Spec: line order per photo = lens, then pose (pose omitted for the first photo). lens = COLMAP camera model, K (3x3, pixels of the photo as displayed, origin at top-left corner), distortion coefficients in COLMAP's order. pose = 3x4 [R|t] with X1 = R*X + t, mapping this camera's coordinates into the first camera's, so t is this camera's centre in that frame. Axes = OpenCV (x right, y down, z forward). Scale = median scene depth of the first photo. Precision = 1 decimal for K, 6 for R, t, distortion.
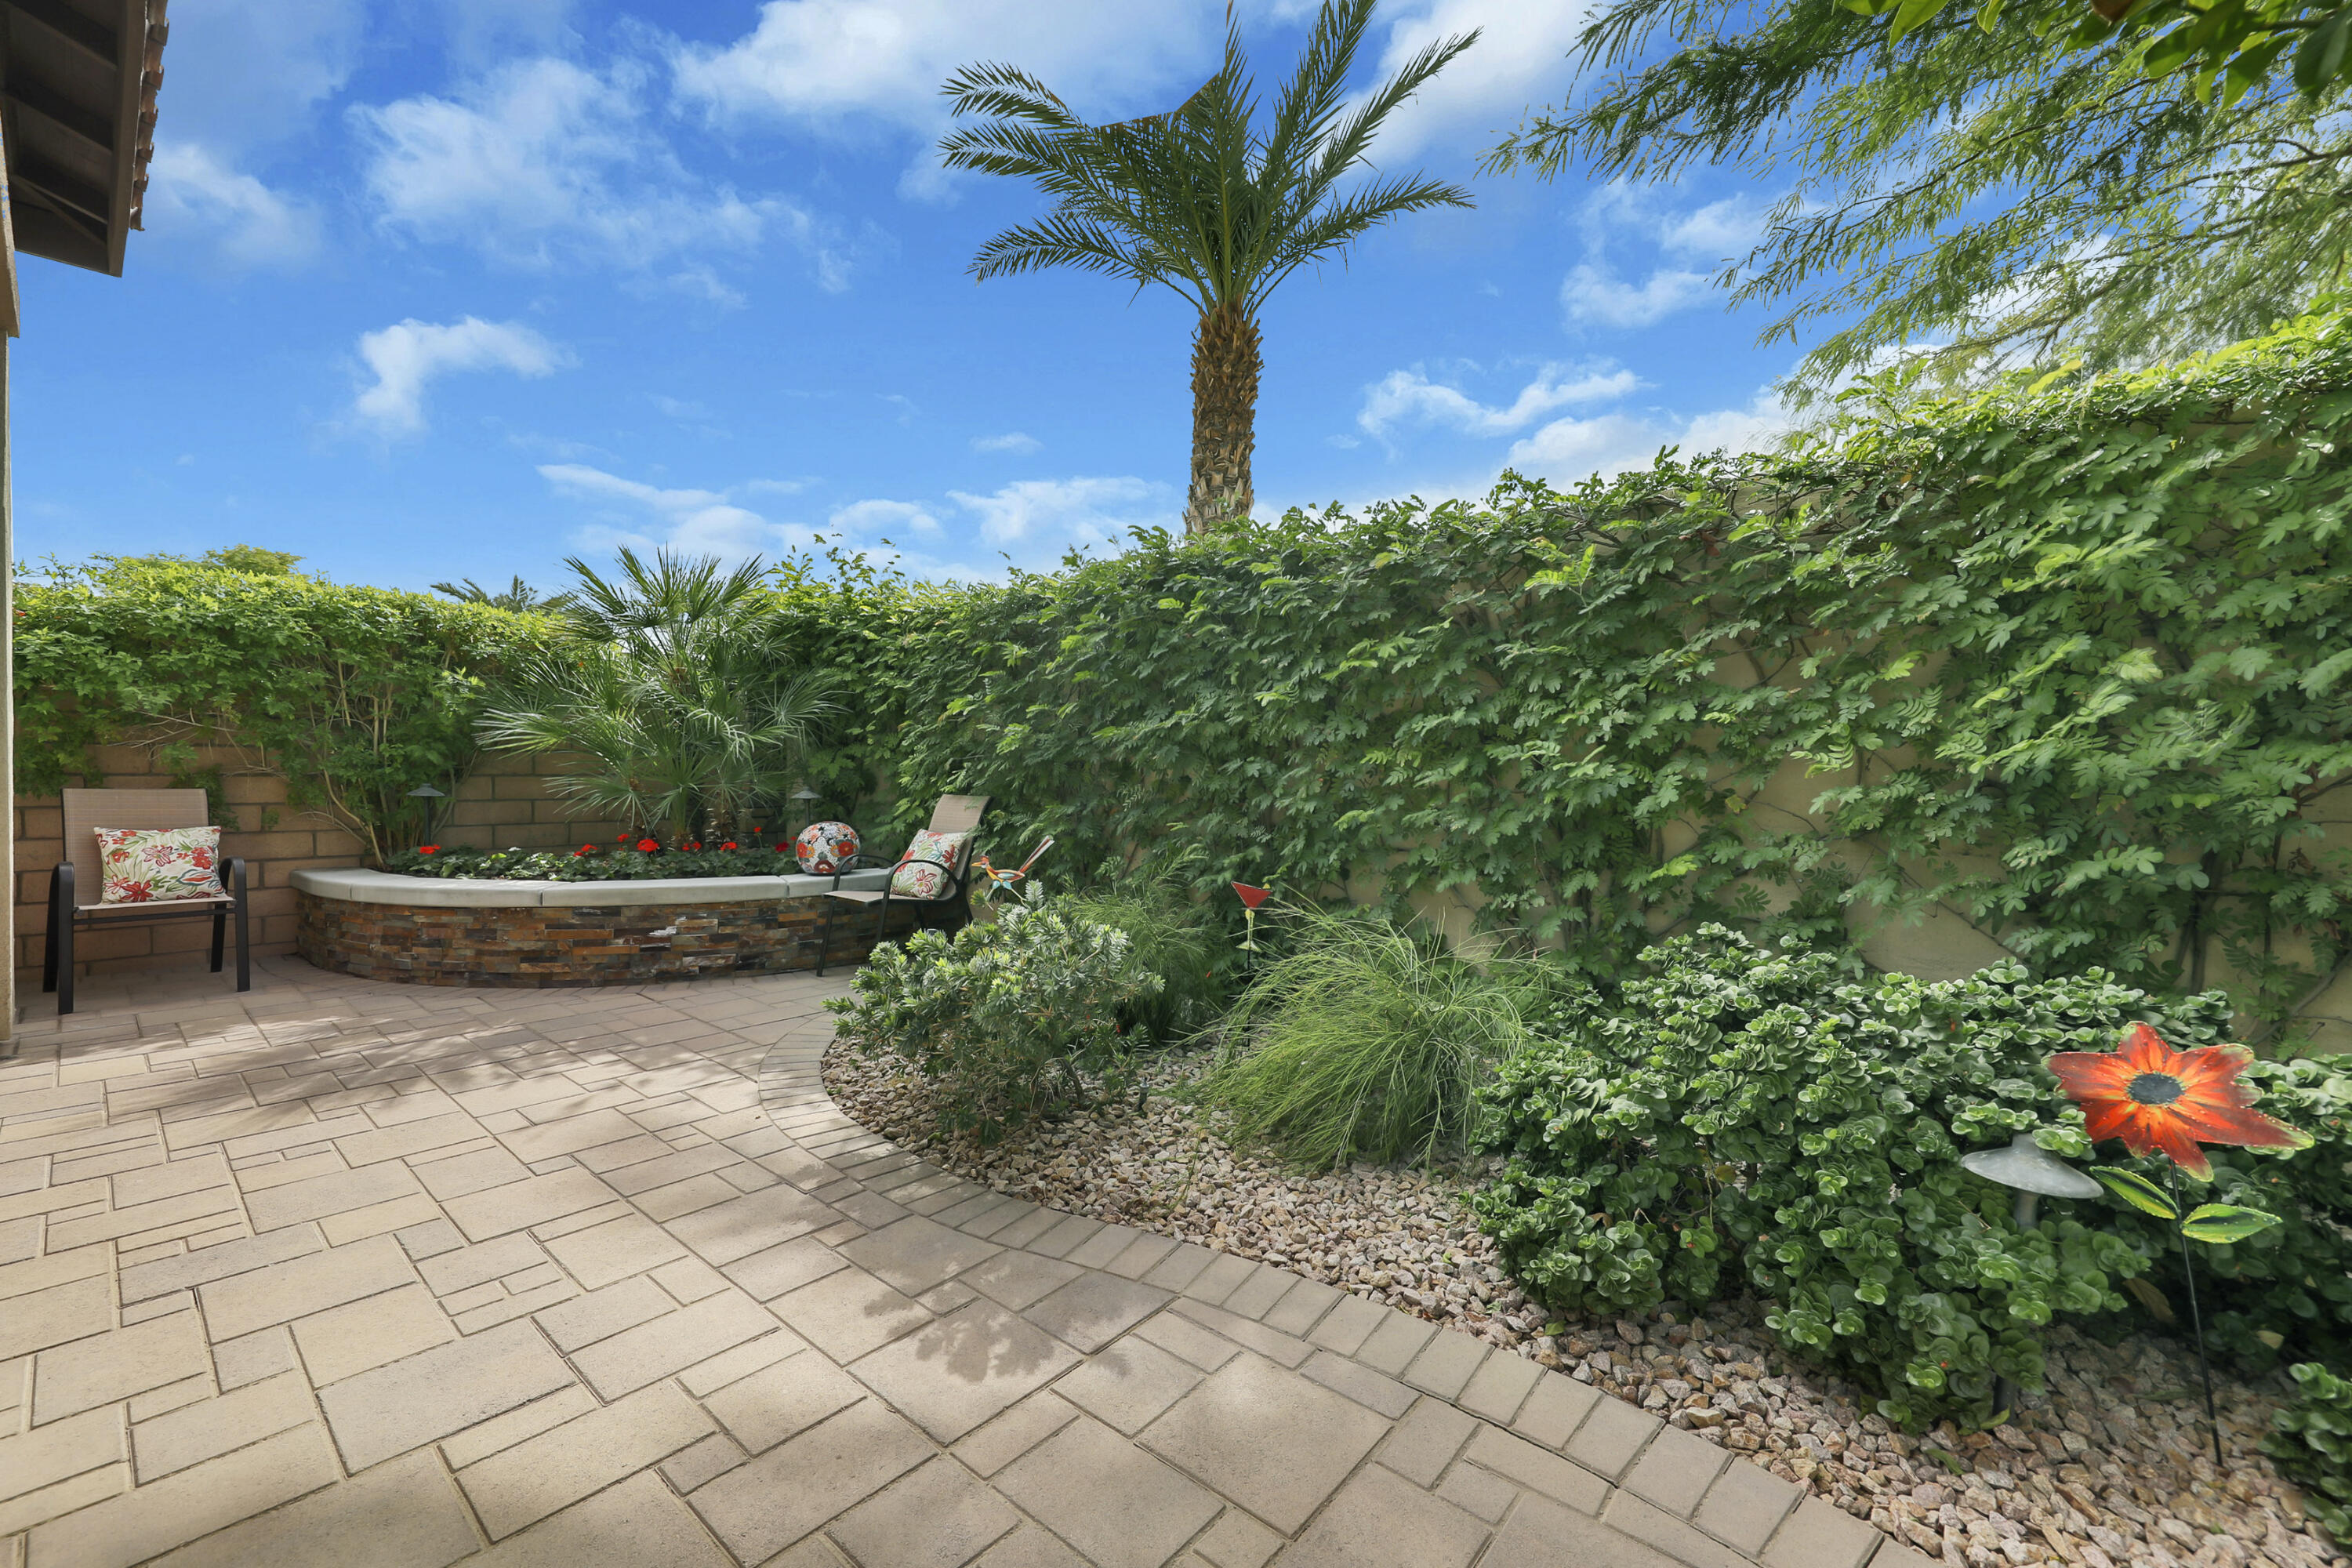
lens RADIAL K [[935.0, 0, 1167.9], [0, 935.0, 759.6], [0, 0, 1]] dist [-0.002413, -0.000527]
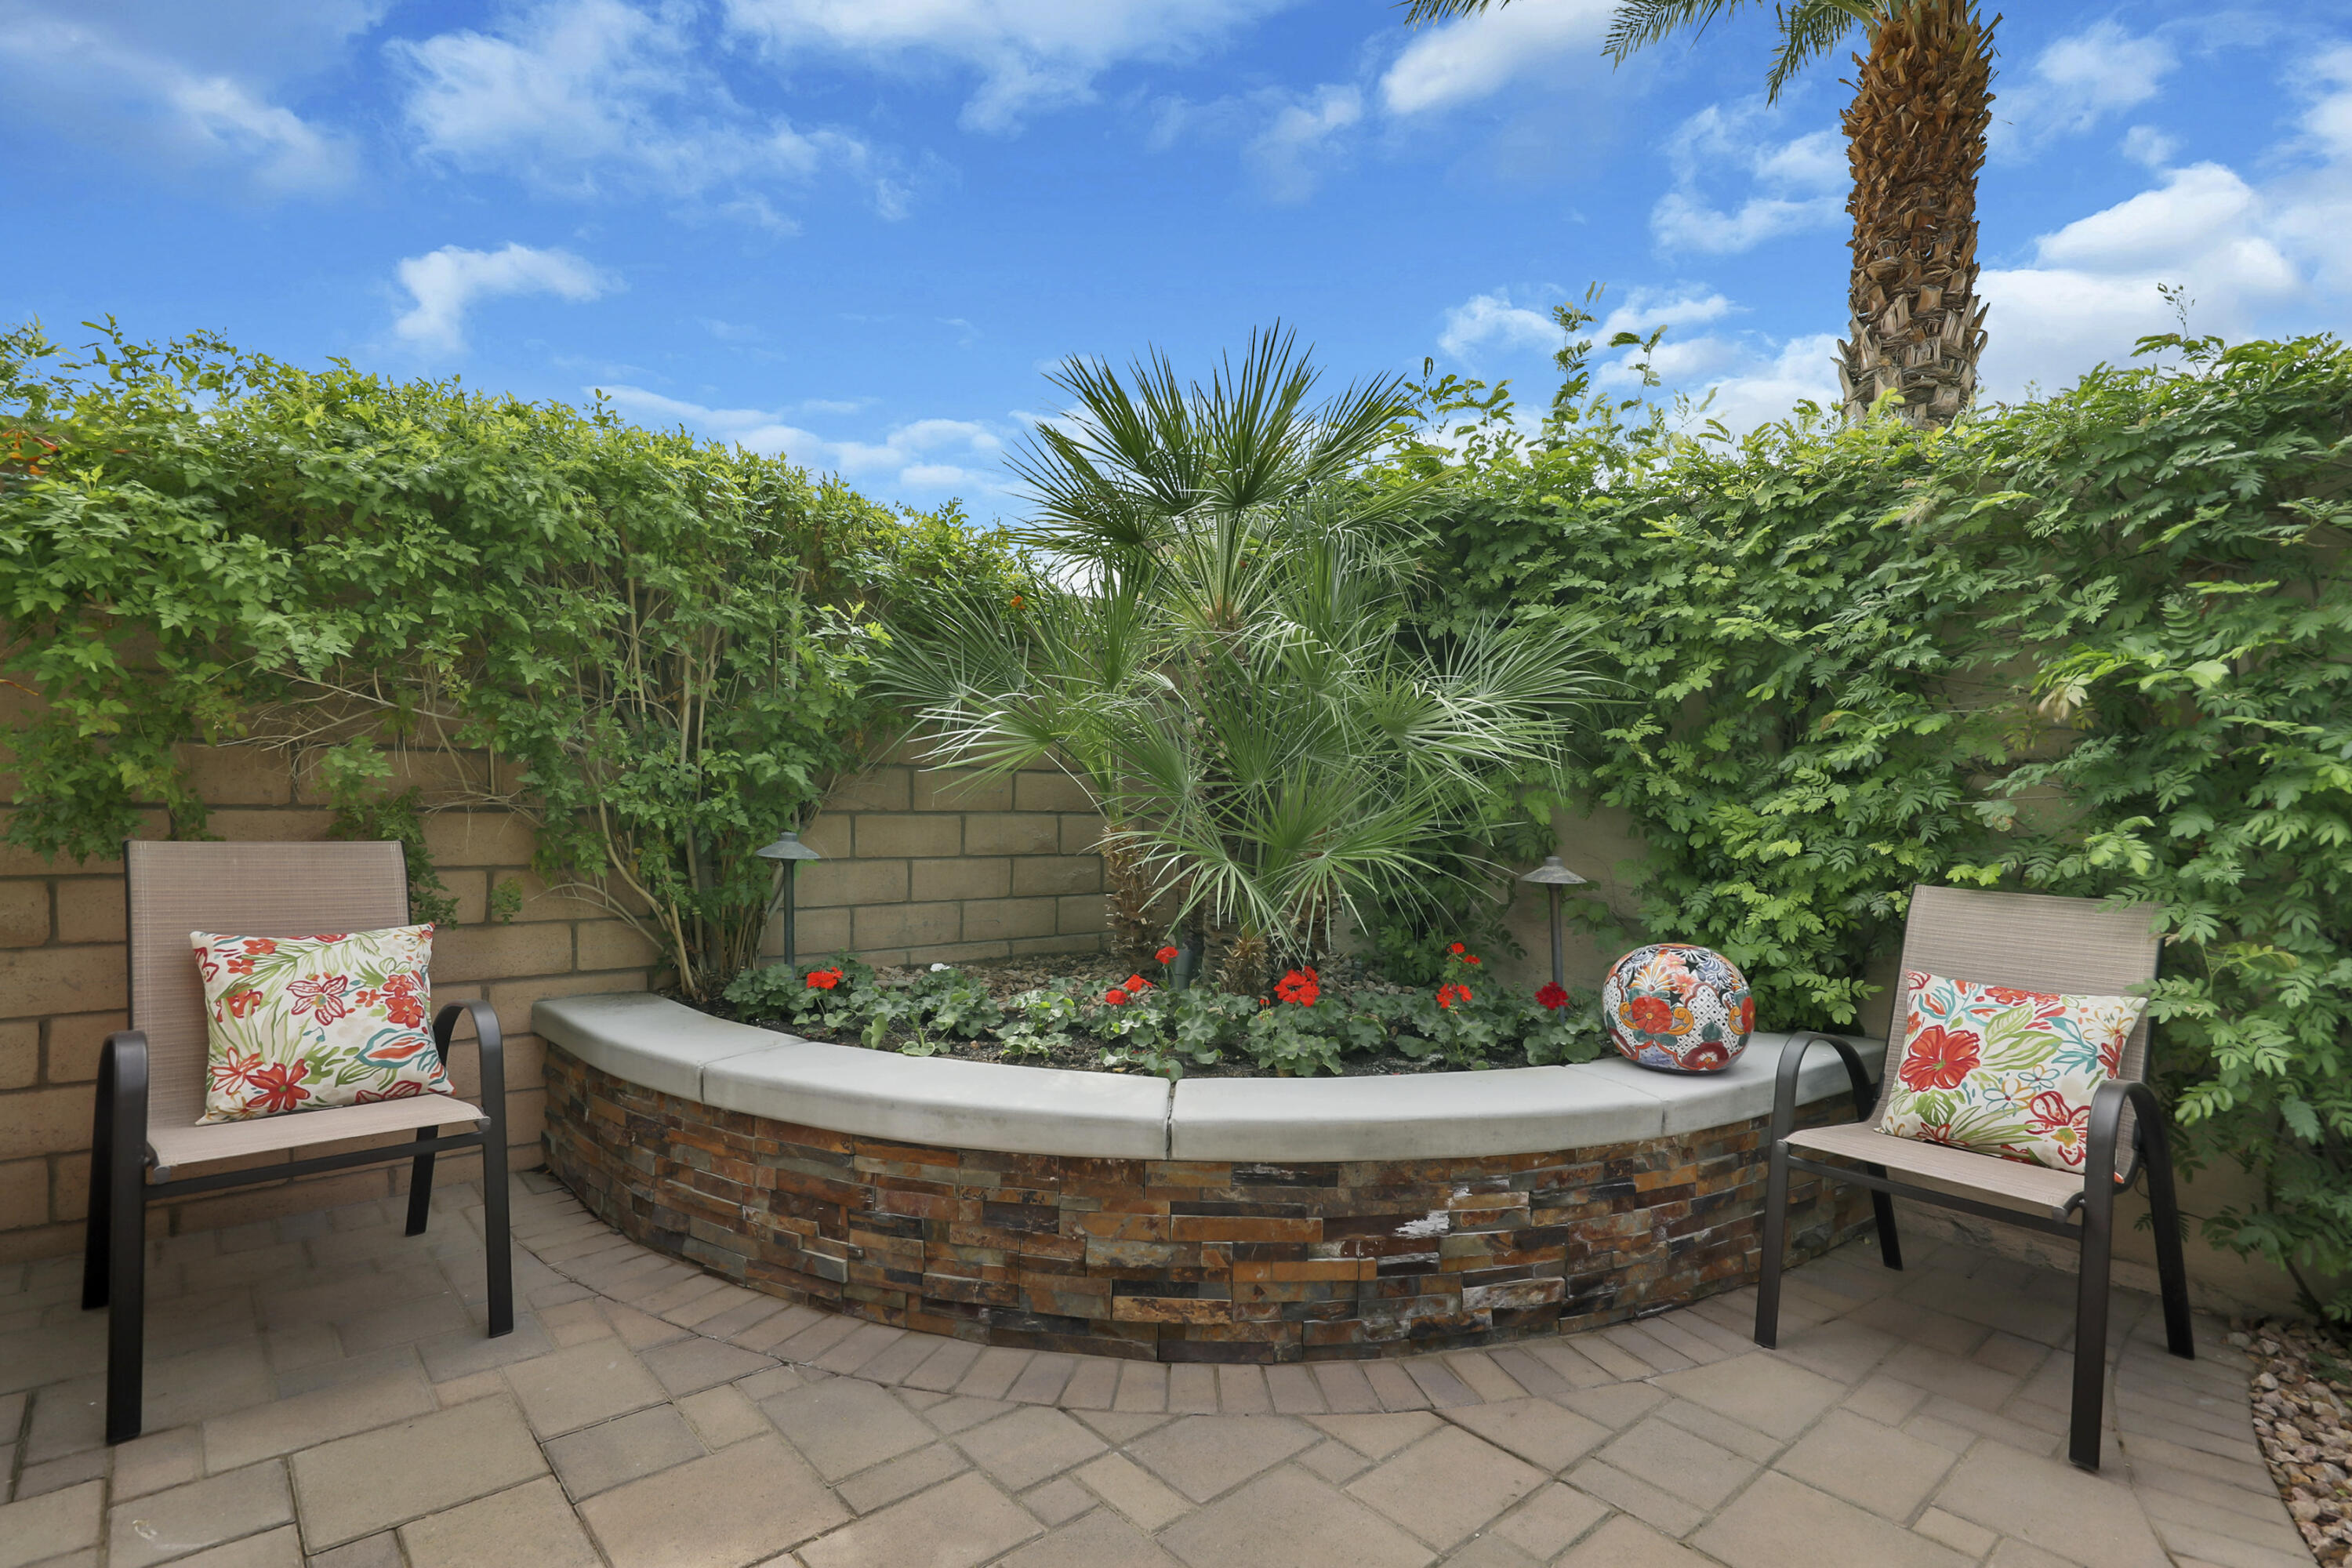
lens RADIAL K [[1131.4, 0, 1175.5], [0, 1131.4, 785.0], [0, 0, 1]] dist [0.013498, -0.000882]
pose [[0.990299, 0.017905, -0.137794, -0.594032], [-0.016977, 0.999825, 0.007910, -0.008919], [0.137912, -0.005494, 0.990429, 0.508158]]
